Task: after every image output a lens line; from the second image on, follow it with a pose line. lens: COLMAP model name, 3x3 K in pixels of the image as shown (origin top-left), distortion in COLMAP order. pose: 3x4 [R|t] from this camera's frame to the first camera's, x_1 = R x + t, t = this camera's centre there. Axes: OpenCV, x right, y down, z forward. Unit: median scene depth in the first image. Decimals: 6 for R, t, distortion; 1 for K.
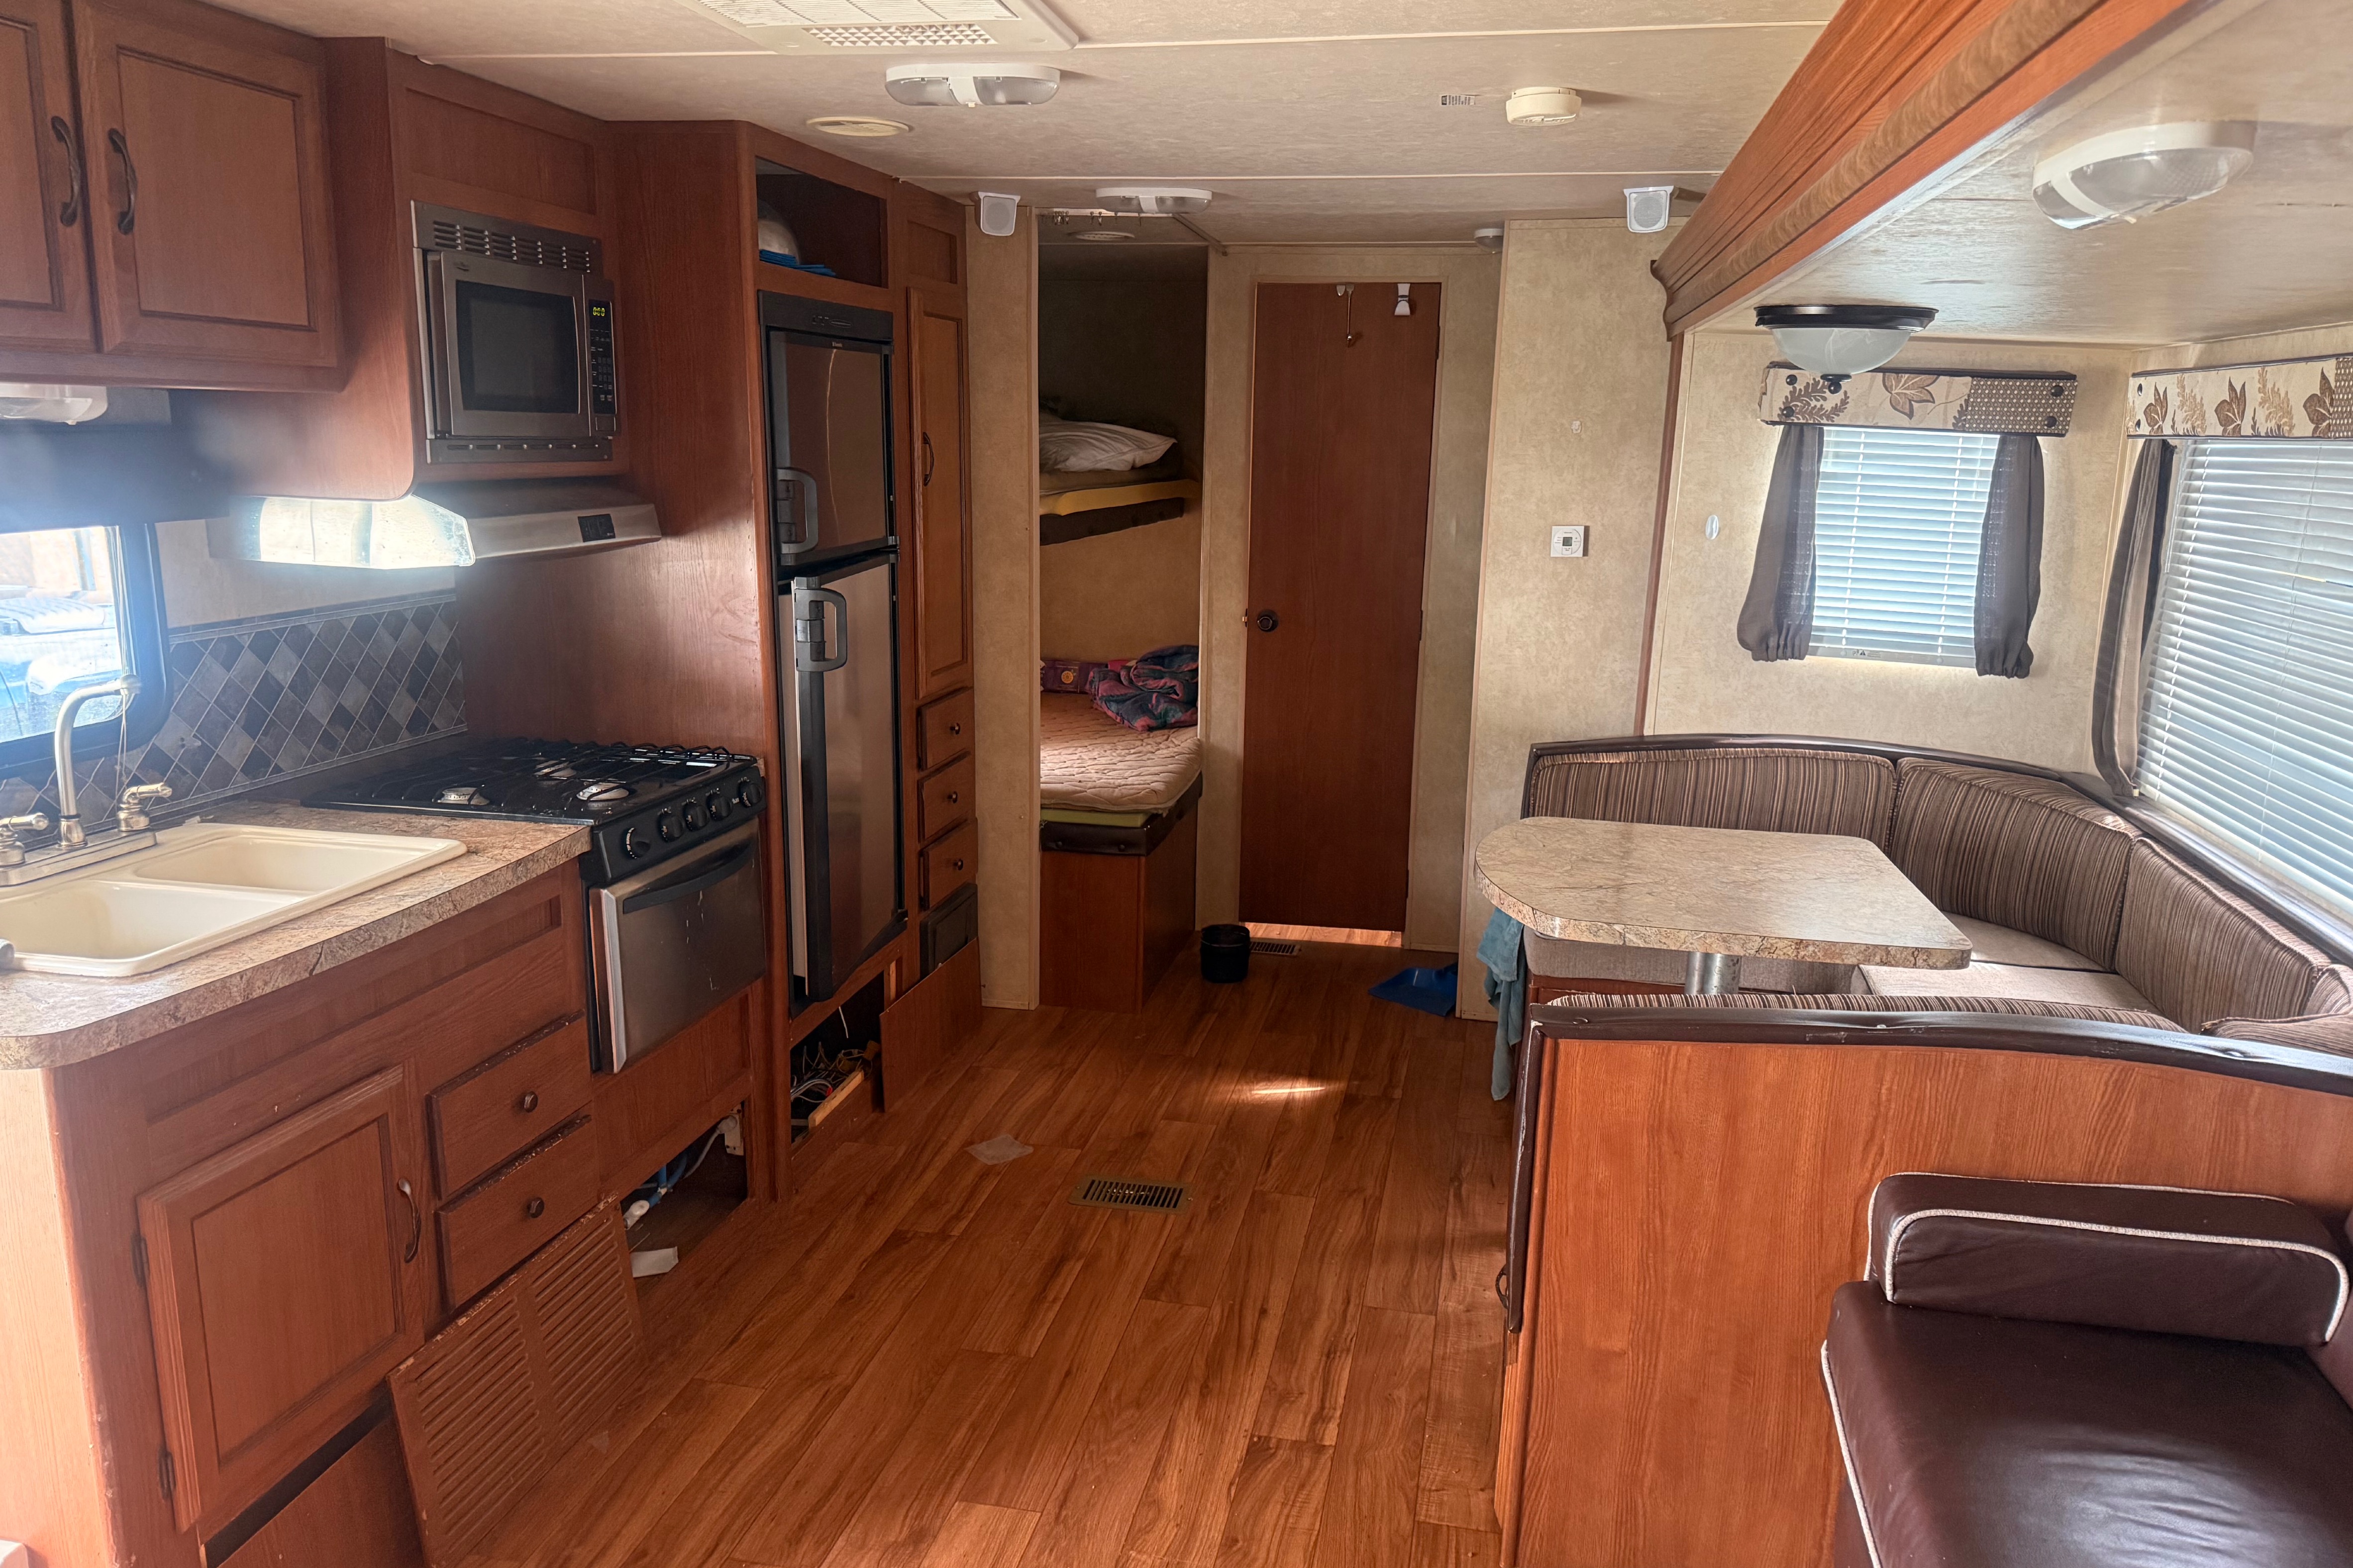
lens RADIAL K [[1643.5, 0, 1176.5], [0, 1643.5, 784.0], [0, 0, 1]] dist [0.028768, -0.037098]
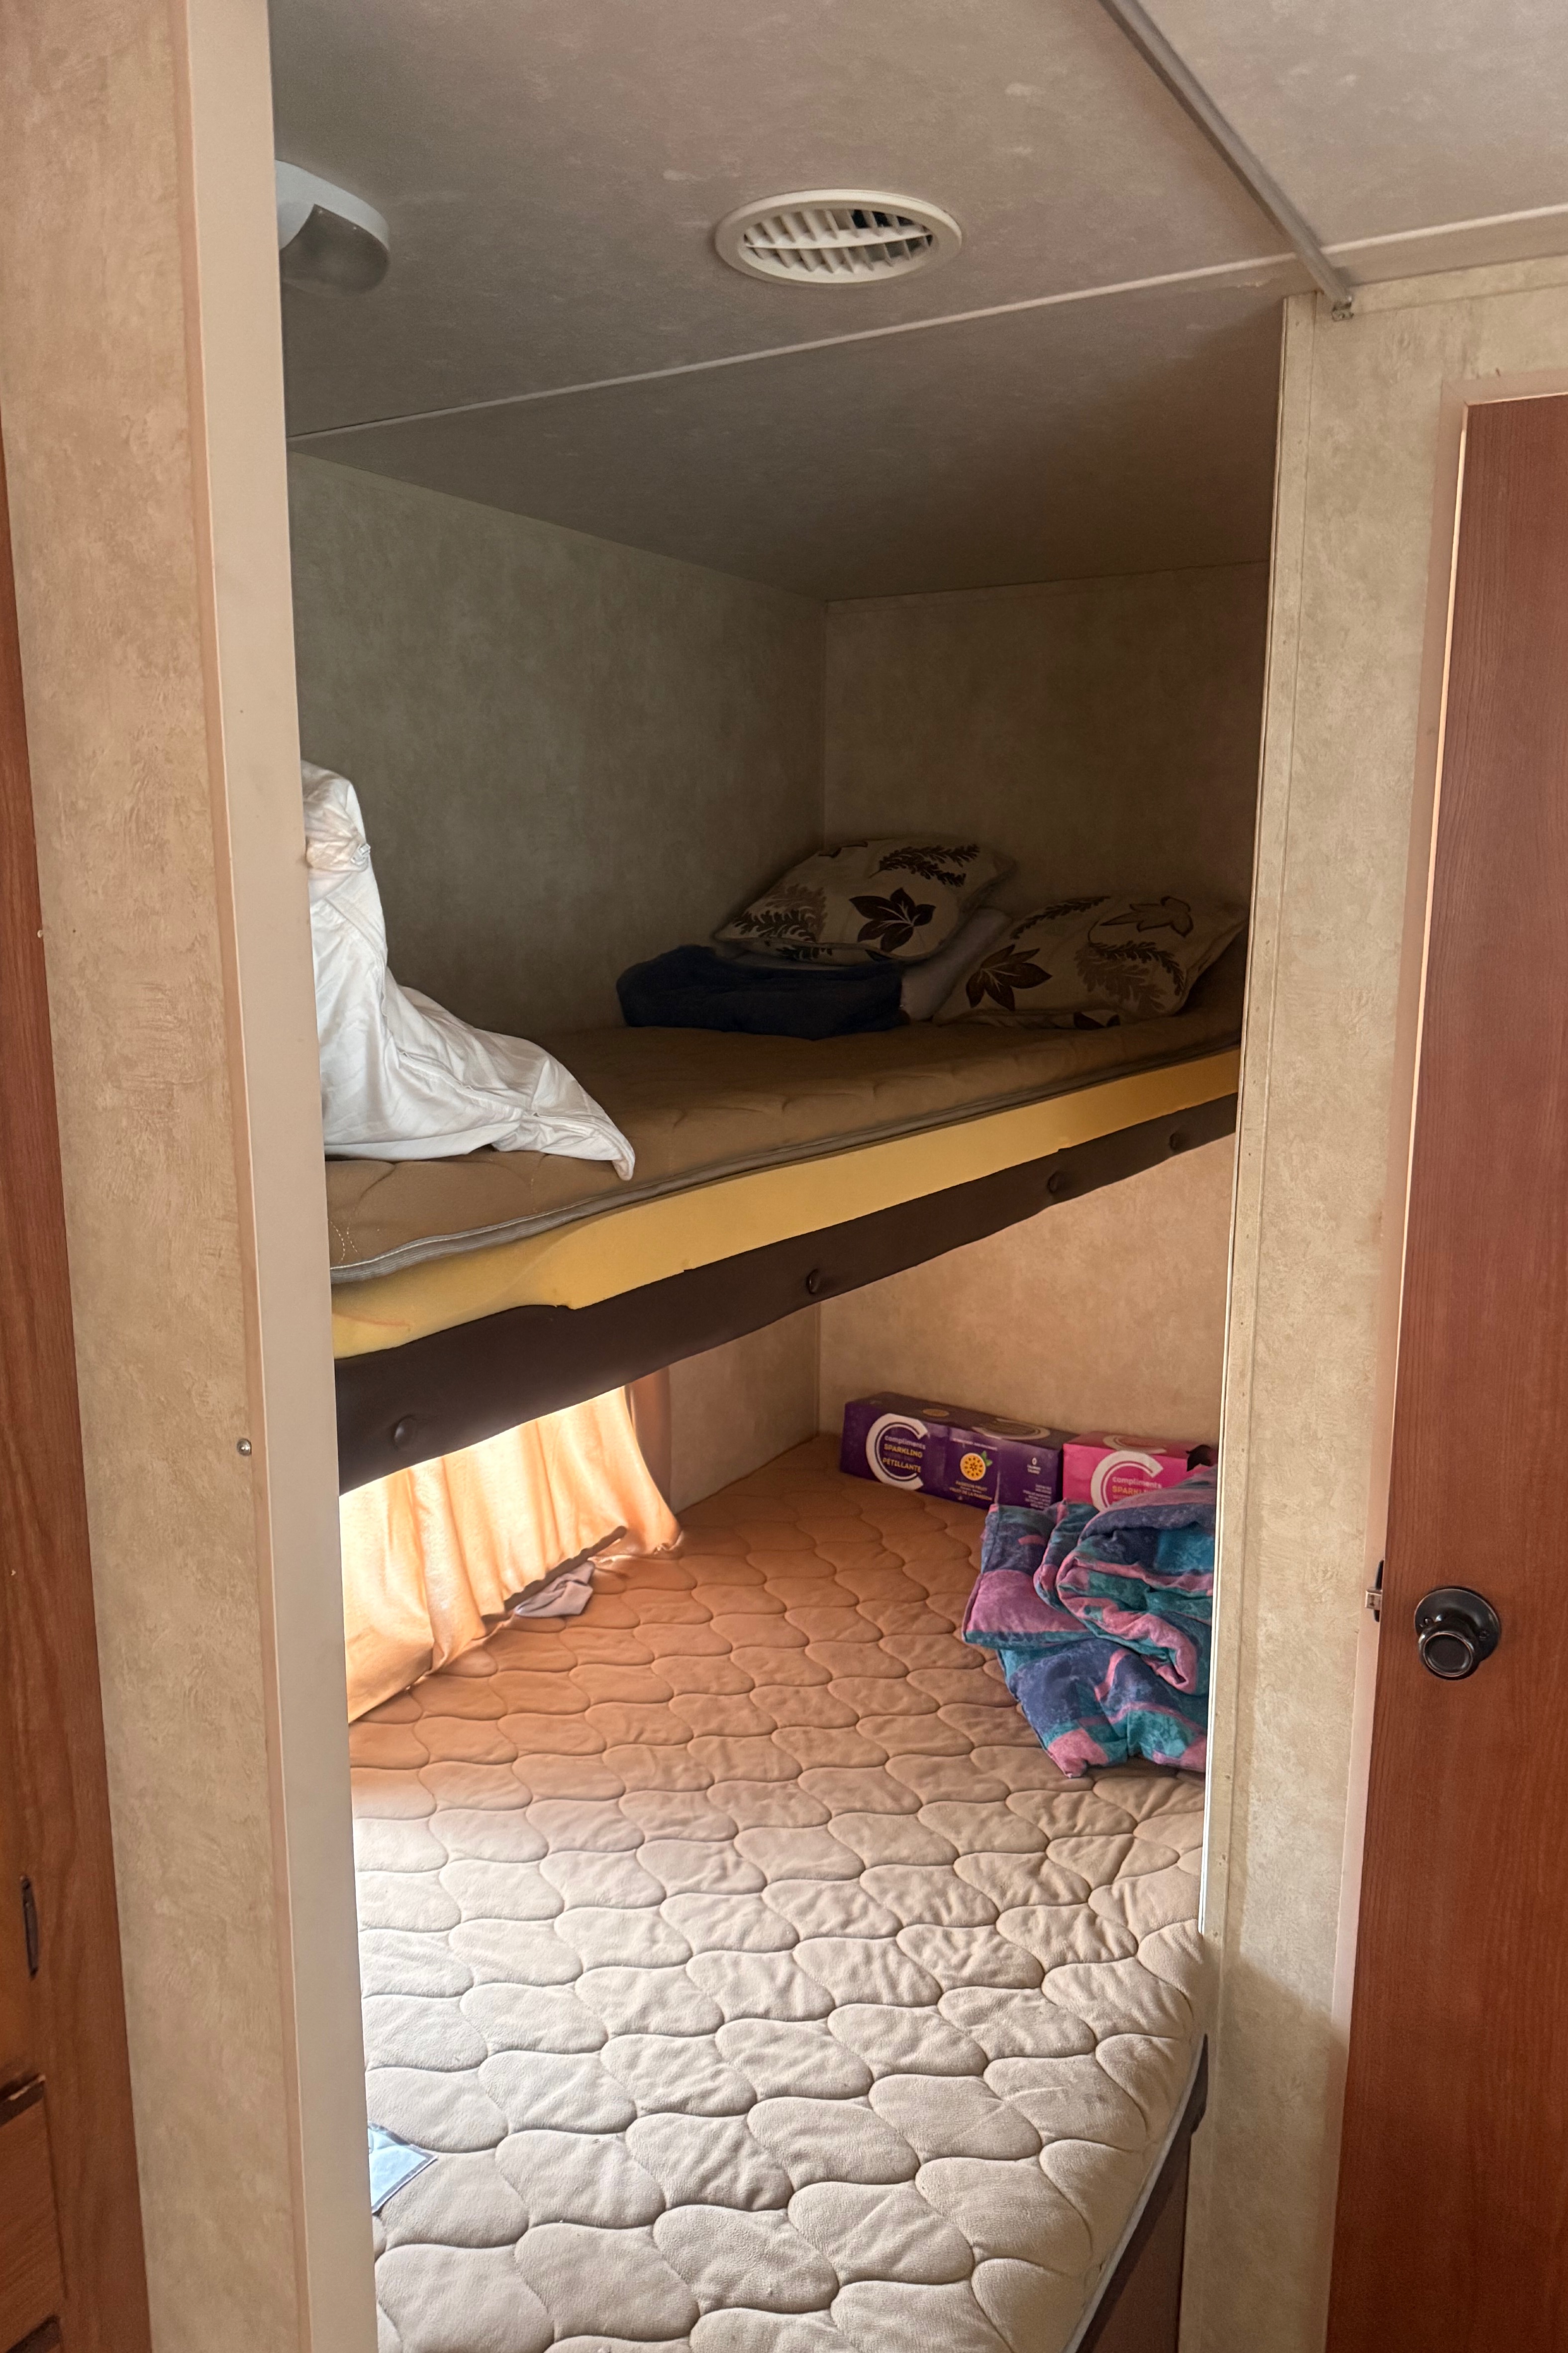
lens RADIAL K [[1643.5, 0, 785.9], [0, 1643.5, 1163.8], [0, 0, 1]] dist [0.028768, -0.037098]
pose [[0.942564, 0.041350, -0.331455, 0.036827], [-0.056630, 0.997725, -0.036568, -0.157504], [0.329189, 0.053238, 0.942762, 0.683350]]
